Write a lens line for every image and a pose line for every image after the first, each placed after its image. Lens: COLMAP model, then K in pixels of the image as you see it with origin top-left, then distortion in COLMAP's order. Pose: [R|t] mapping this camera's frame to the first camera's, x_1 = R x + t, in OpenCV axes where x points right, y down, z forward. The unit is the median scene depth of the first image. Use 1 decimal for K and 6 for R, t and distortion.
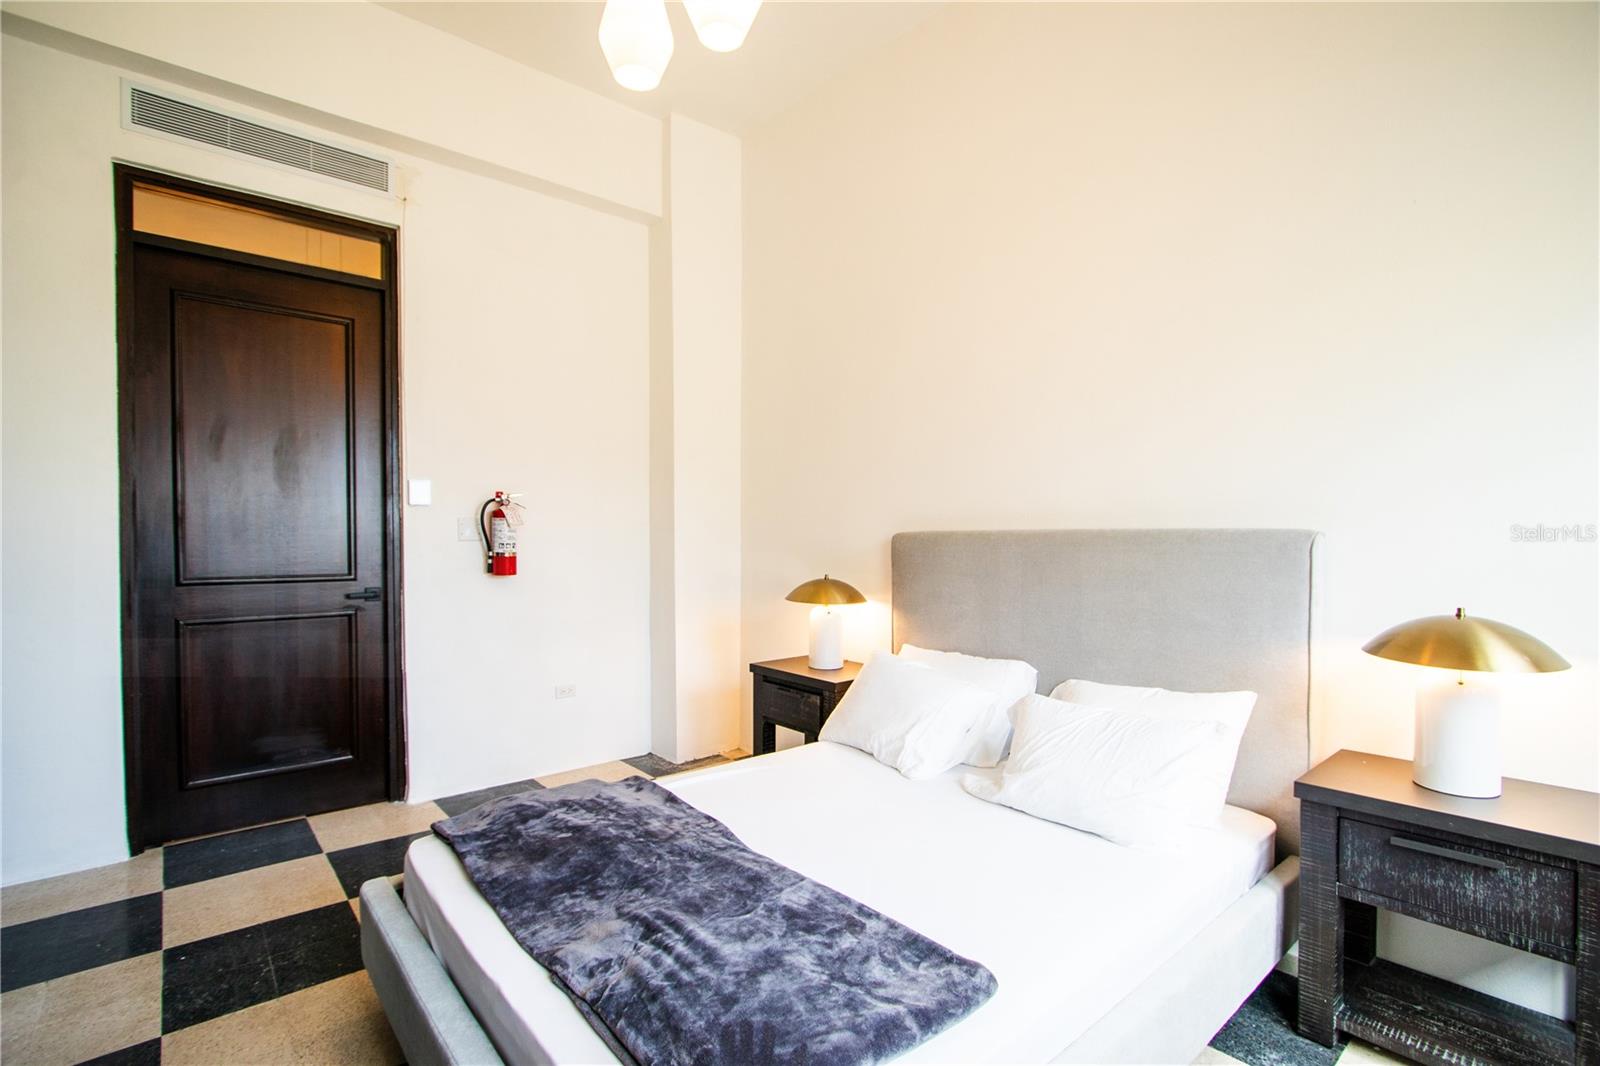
lens RADIAL K [[741.6, 0, 801.5], [0, 741.6, 553.6], [0, 0, 1]] dist [-0.012601, 0.001035]
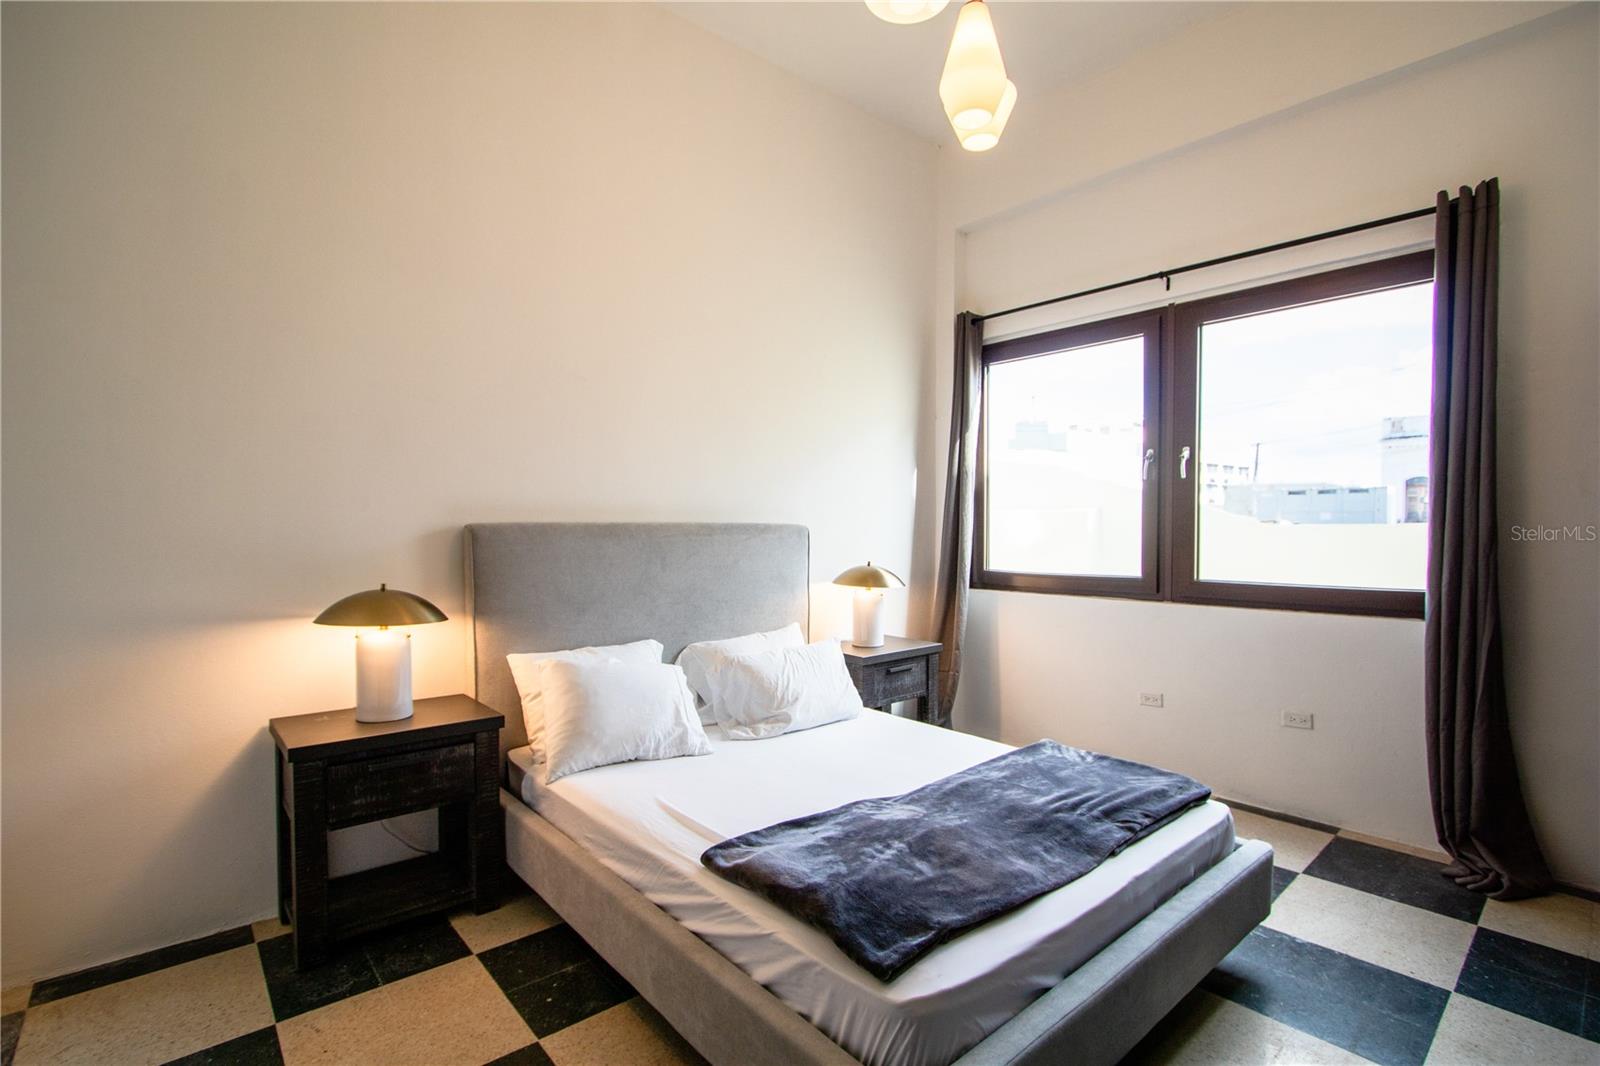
lens RADIAL K [[755.5, 0, 809.2], [0, 755.5, 531.2], [0, 0, 1]] dist [-0.010610, 0.000821]
pose [[-0.015425, -0.009332, 0.999837, -0.703883], [0.017950, 0.999793, 0.009608, -0.021607], [-0.999720, 0.018095, -0.015254, 0.639427]]
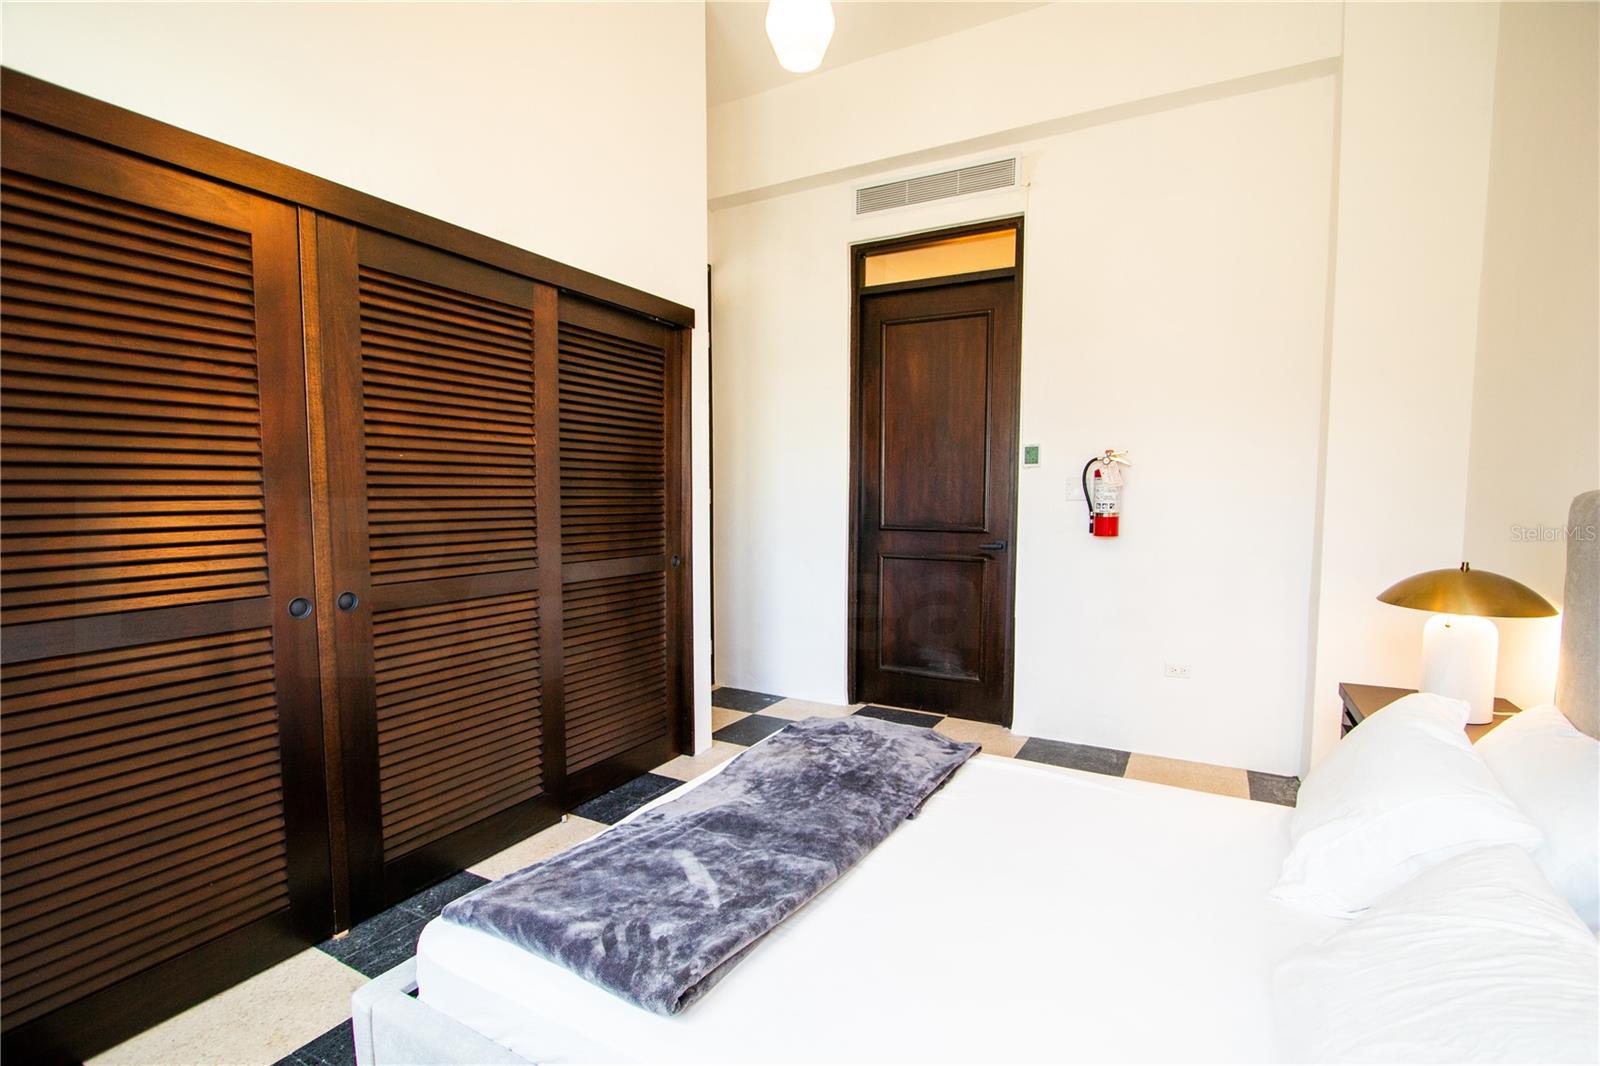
lens RADIAL K [[741.6, 0, 801.5], [0, 741.6, 553.6], [0, 0, 1]] dist [-0.012601, 0.001035]
pose [[0.343988, 0.073763, -0.936072, 0.412861], [-0.025389, 0.997276, 0.069256, -0.005656], [0.938631, -0.000057, 0.344923, 0.316915]]
